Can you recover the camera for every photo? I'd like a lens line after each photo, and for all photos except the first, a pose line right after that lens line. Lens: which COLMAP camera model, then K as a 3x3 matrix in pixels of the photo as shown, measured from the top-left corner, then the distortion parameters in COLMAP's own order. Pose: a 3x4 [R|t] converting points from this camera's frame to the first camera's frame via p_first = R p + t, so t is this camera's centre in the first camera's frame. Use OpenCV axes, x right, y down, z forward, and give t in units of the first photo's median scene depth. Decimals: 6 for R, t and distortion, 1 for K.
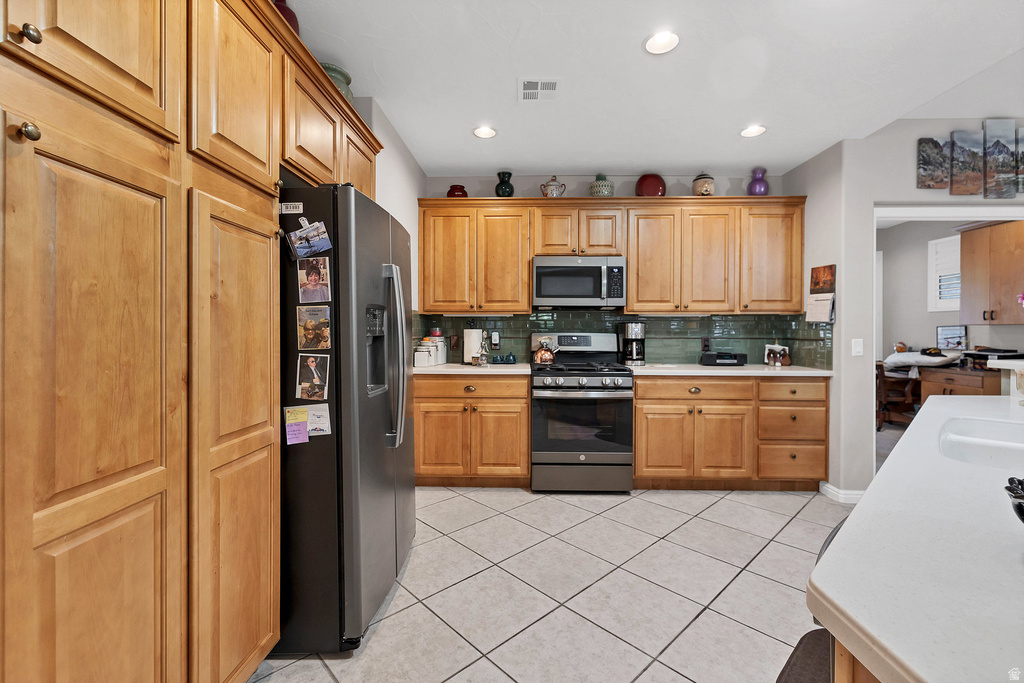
lens RADIAL K [[447.1, 0, 514.5], [0, 447.1, 336.7], [0, 0, 1]] dist [0.000083, 0.000115]
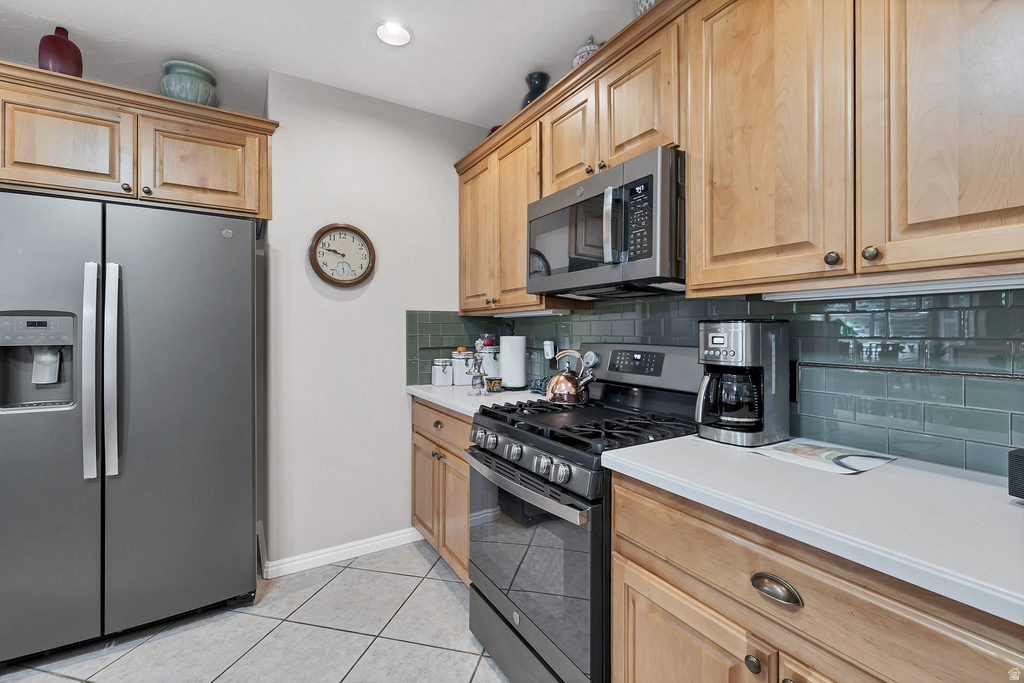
lens RADIAL K [[447.1, 0, 510.7], [0, 447.1, 332.7], [0, 0, 1]] dist [0.000083, 0.000115]
pose [[0.531531, -0.000643, -0.847038, 0.533762], [-0.013713, 0.999862, -0.009365, -0.017629], [0.846928, 0.016593, 0.531449, 0.741764]]
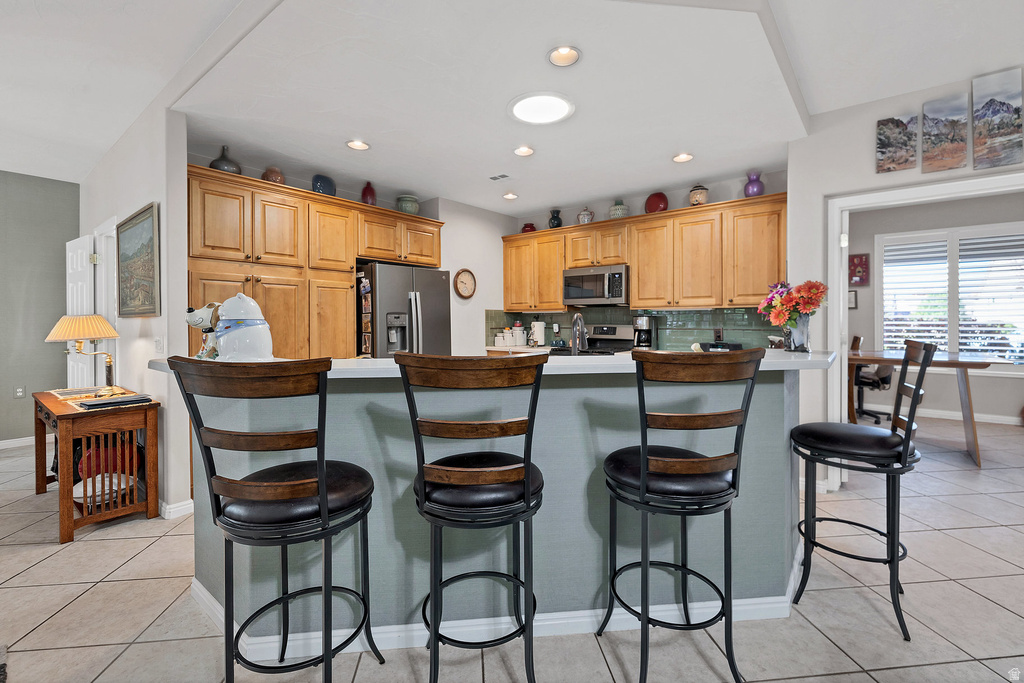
lens RADIAL K [[447.1, 0, 508.6], [0, 447.1, 323.0], [0, 0, 1]] dist [0.000083, 0.000115]
pose [[0.786220, -0.000162, -0.617946, 0.827368], [-0.004866, 0.999967, -0.006454, -0.003630], [0.617927, 0.008081, 0.786194, -0.216538]]
